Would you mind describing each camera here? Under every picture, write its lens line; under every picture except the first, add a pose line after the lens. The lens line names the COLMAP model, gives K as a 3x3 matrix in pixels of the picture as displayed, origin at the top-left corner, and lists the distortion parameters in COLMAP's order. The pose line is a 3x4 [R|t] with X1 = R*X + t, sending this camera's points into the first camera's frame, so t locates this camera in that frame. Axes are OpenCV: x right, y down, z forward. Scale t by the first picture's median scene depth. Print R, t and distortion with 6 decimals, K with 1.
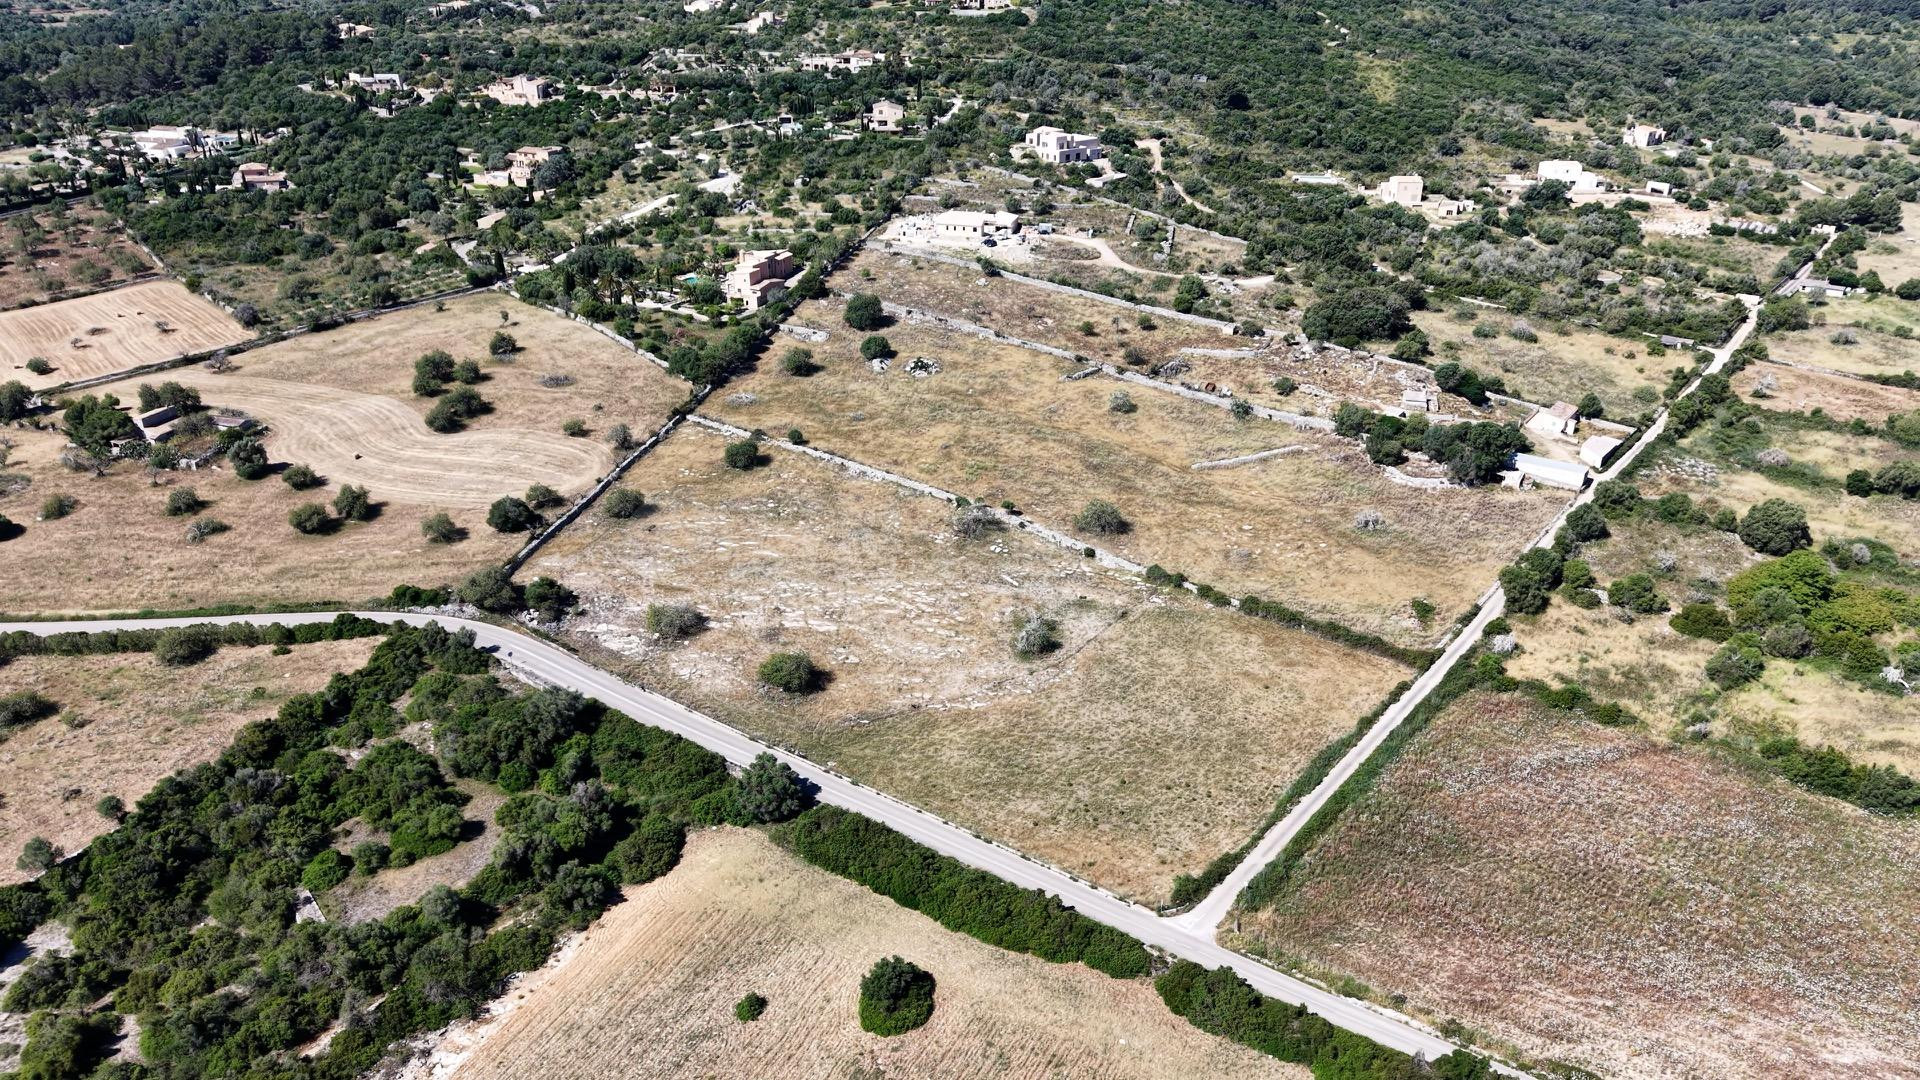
lens RADIAL K [[1370.5, 0, 960.0], [0, 1370.5, 540.0], [0, 0, 1]] dist [0.010526, -0.005909]
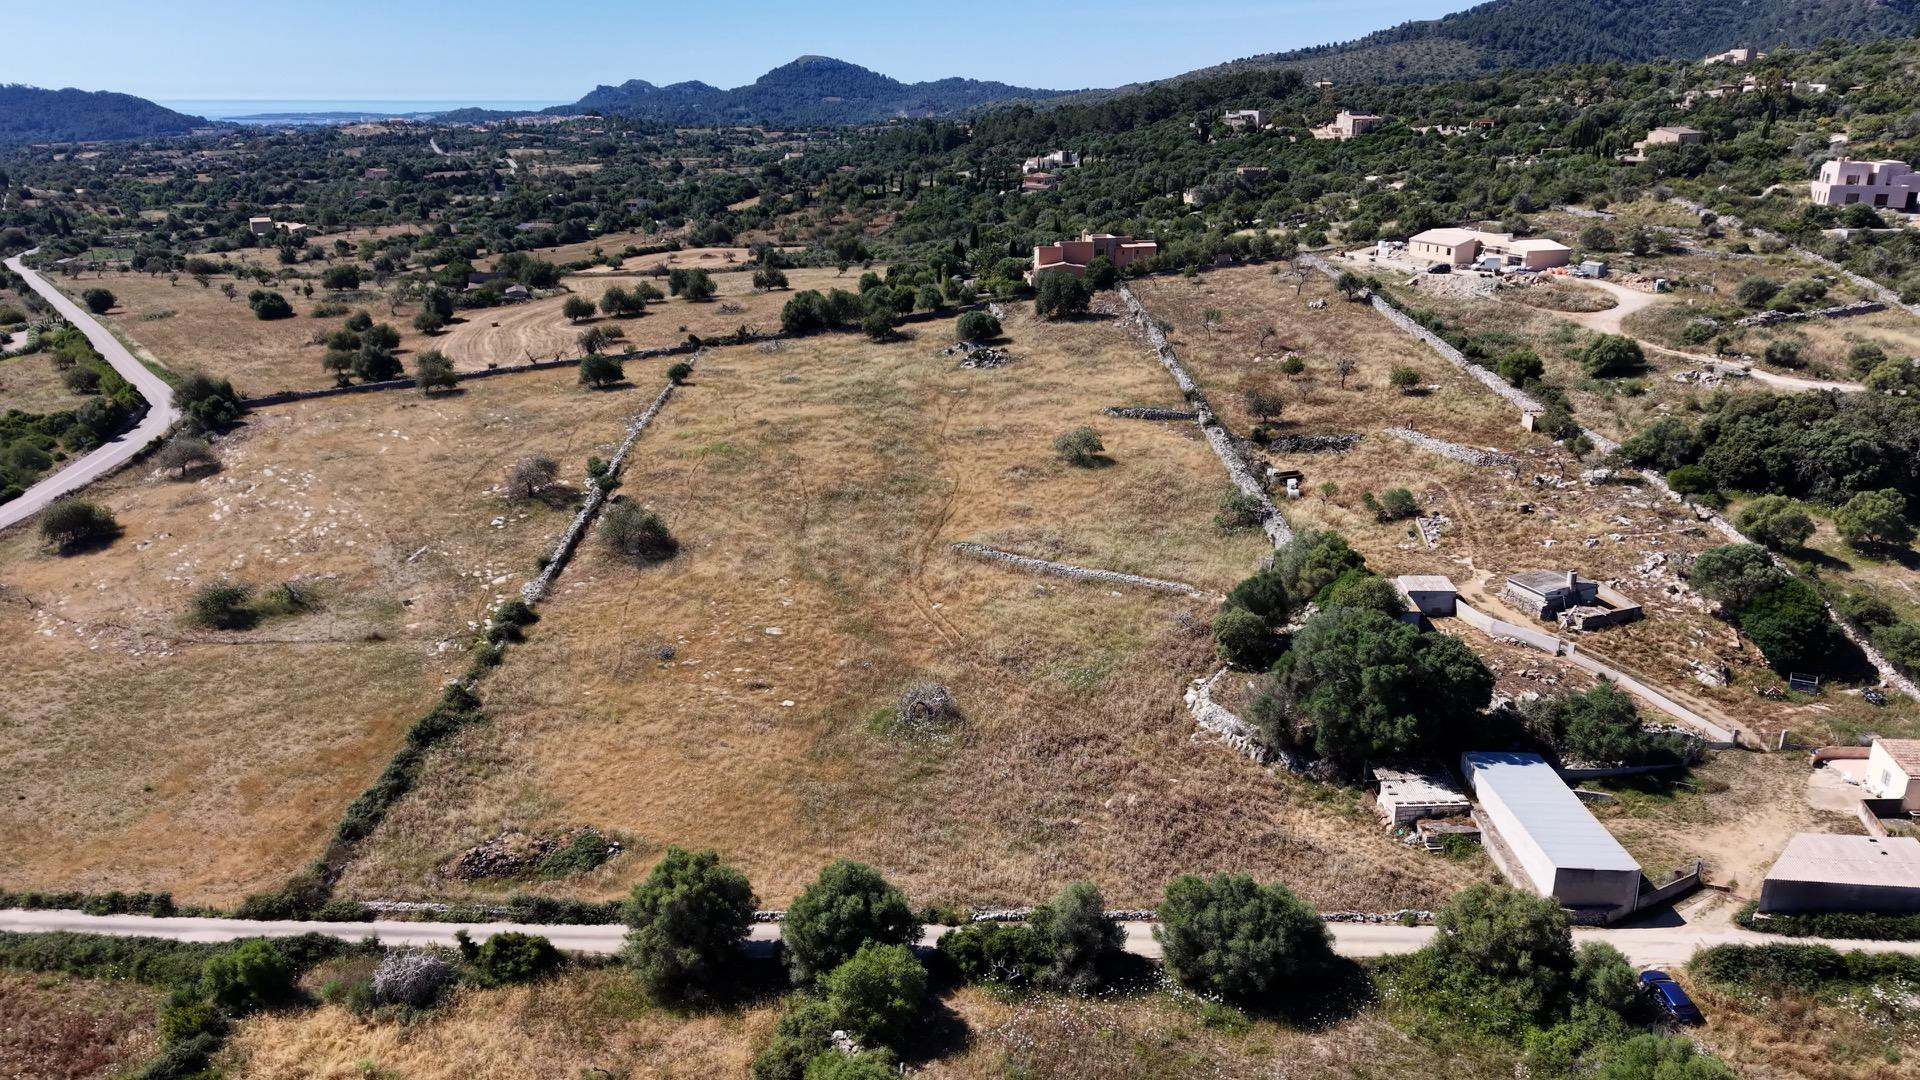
lens RADIAL K [[1361.6, 0, 963.2], [0, 1361.6, 549.3], [0, 0, 1]] dist [0.029867, -0.028792]
pose [[0.557279, 0.256674, -0.789657, 0.552941], [-0.345018, 0.936615, 0.060955, -0.079999], [0.755250, 0.238477, 0.610513, 0.637971]]
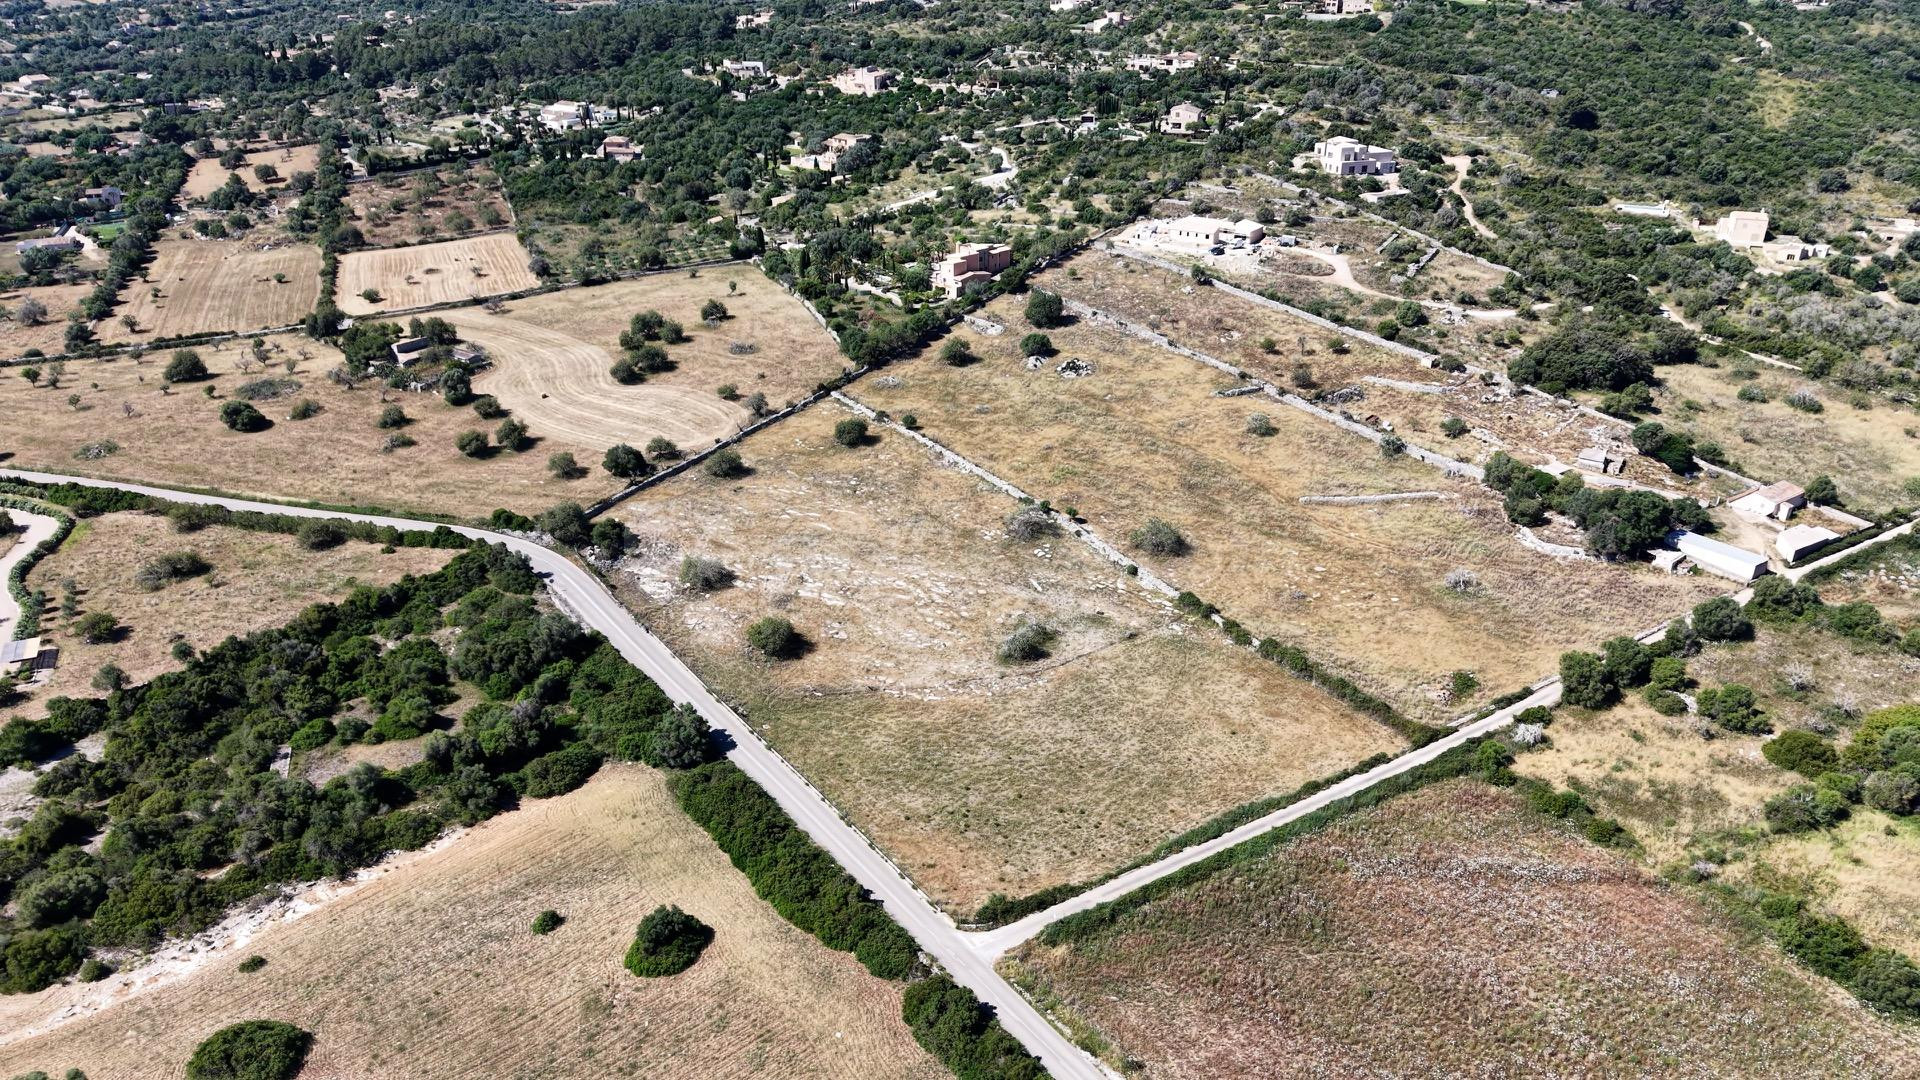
lens RADIAL K [[1370.5, 0, 960.0], [0, 1370.5, 540.0], [0, 0, 1]] dist [0.010526, -0.005909]
pose [[0.943507, 0.136178, -0.302076, 0.223167], [-0.136465, 0.990438, 0.020260, -0.012271], [0.301946, 0.022108, 0.953069, 0.030988]]
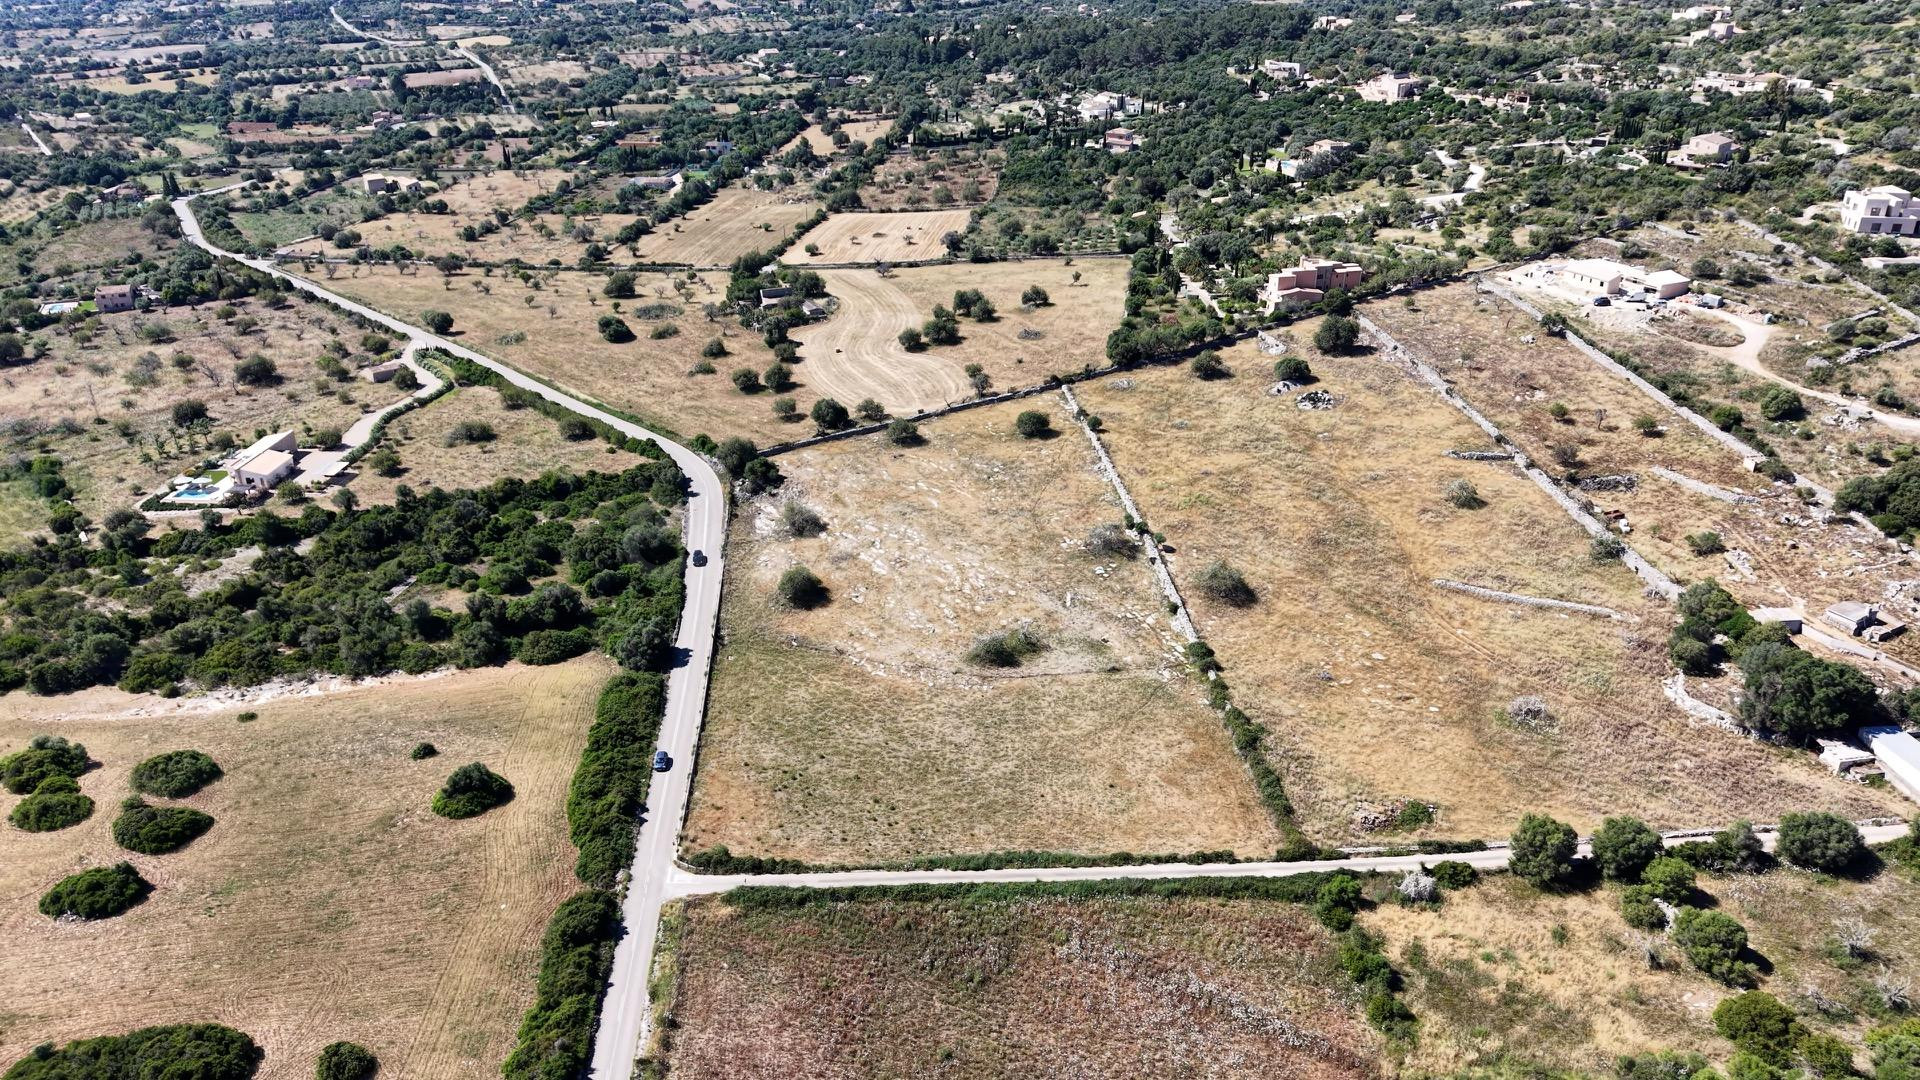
lens RADIAL K [[1361.6, 0, 963.2], [0, 1361.6, 549.3], [0, 0, 1]] dist [0.029867, -0.028792]
pose [[0.648786, 0.317189, -0.691714, 0.512895], [-0.313065, 0.939756, 0.137295, -0.089622], [0.693590, 0.127476, 0.709001, 0.209736]]
